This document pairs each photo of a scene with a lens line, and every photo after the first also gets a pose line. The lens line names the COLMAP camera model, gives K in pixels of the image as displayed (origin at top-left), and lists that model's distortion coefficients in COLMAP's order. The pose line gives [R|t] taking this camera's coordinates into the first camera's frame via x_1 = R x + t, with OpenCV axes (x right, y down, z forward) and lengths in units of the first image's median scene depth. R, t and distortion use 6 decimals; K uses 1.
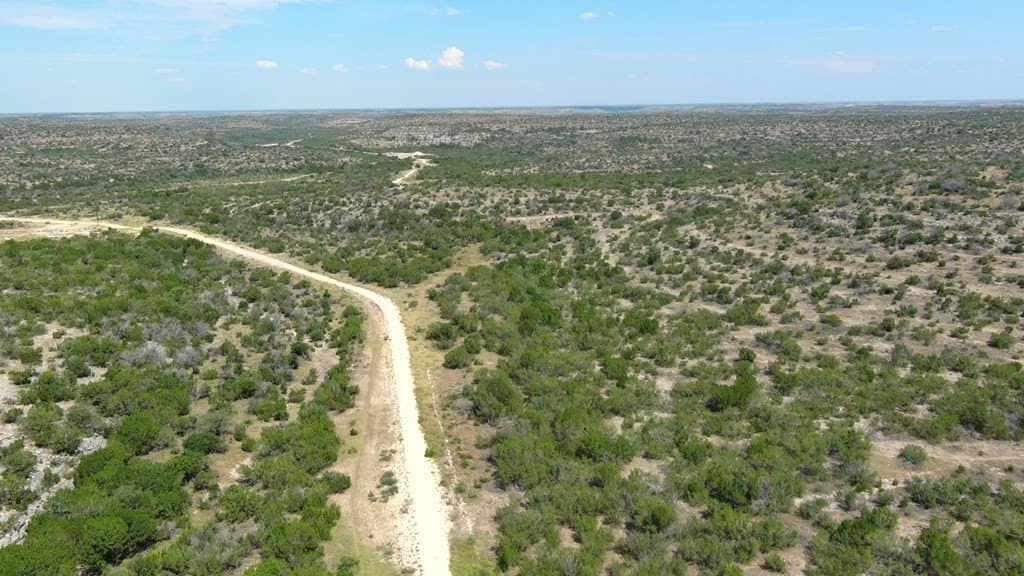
lens RADIAL K [[805.0, 0, 512.0], [0, 805.0, 288.0], [0, 0, 1]] dist [0.022355, -0.030367]
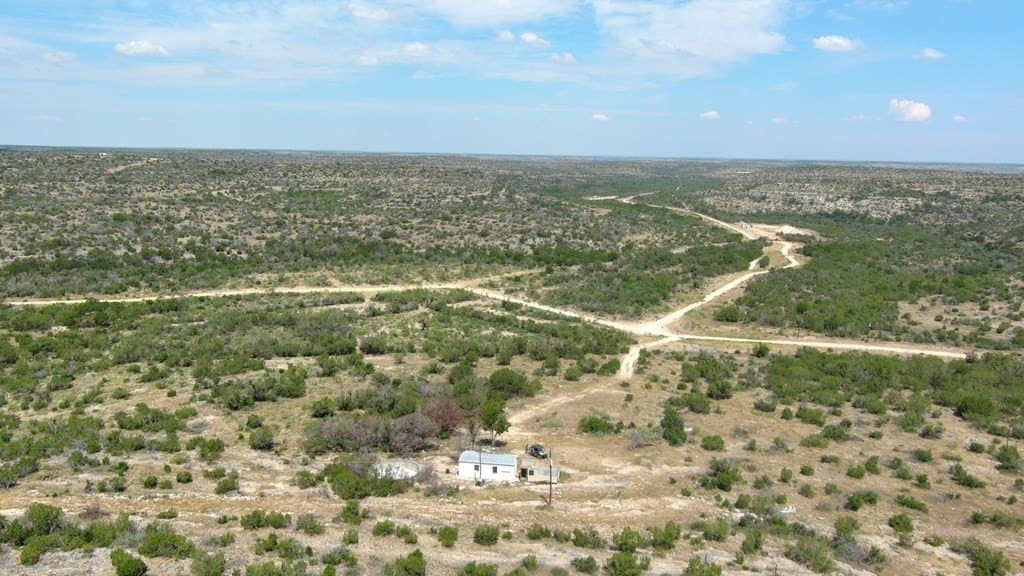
lens RADIAL K [[805.0, 0, 512.0], [0, 805.0, 288.0], [0, 0, 1]] dist [0.022355, -0.030367]
pose [[0.881884, 0.107910, -0.458952, -0.013410], [-0.134449, 0.990594, -0.025434, -0.066225], [0.451890, 0.084135, 0.888097, 0.309845]]
